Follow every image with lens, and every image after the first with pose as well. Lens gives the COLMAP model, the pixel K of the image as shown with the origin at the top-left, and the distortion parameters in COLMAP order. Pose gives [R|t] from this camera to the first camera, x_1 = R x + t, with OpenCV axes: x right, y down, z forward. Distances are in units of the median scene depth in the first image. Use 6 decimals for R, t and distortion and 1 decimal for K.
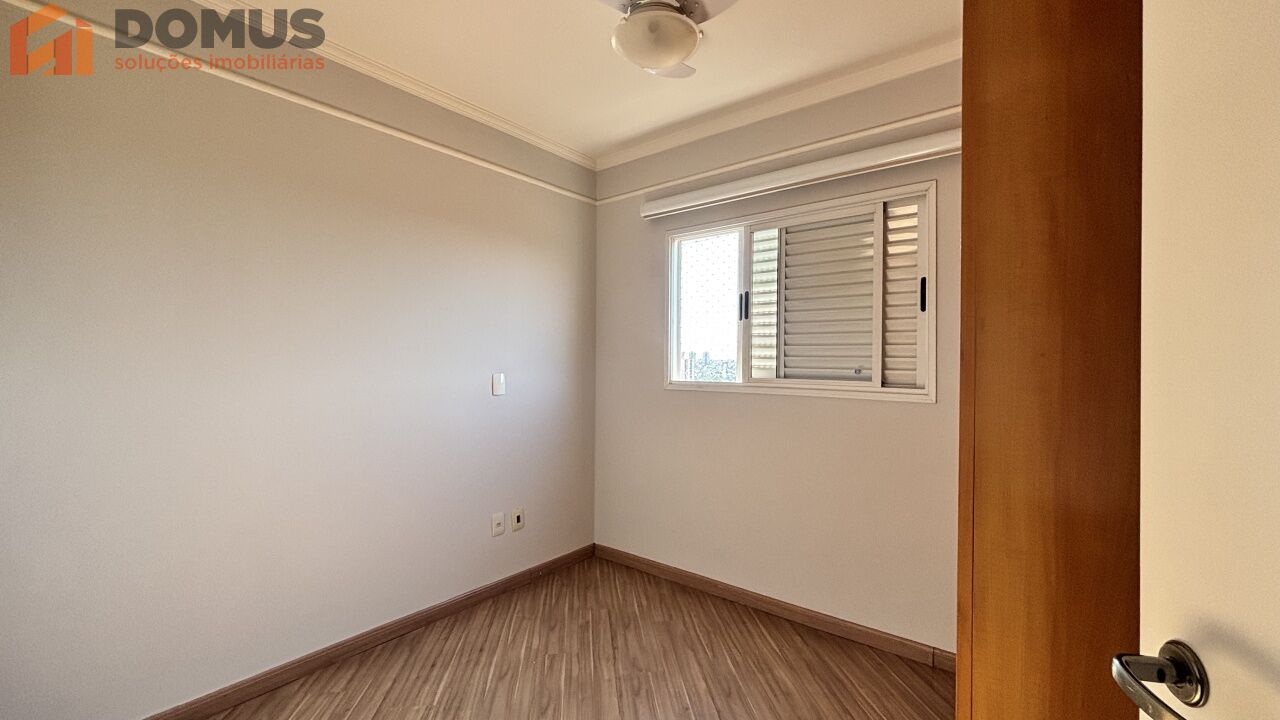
lens RADIAL K [[517.5, 0, 636.8], [0, 517.5, 361.2], [0, 0, 1]] dist [0.001012, -0.000026]
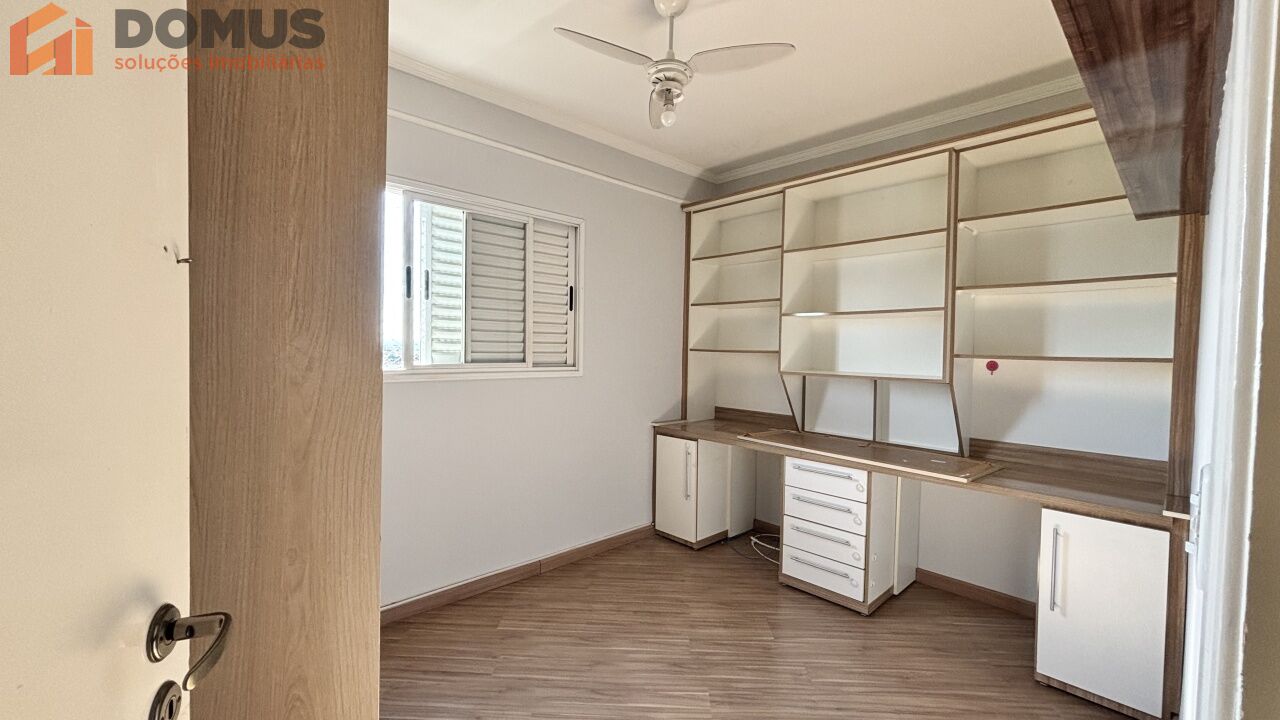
lens RADIAL K [[517.5, 0, 636.8], [0, 517.5, 361.2], [0, 0, 1]] dist [0.001012, -0.000026]
pose [[0.143417, -0.029248, 0.989230, -0.676235], [-0.006998, 0.999508, 0.030566, -0.003689], [-0.989638, -0.011306, 0.143142, 0.542748]]
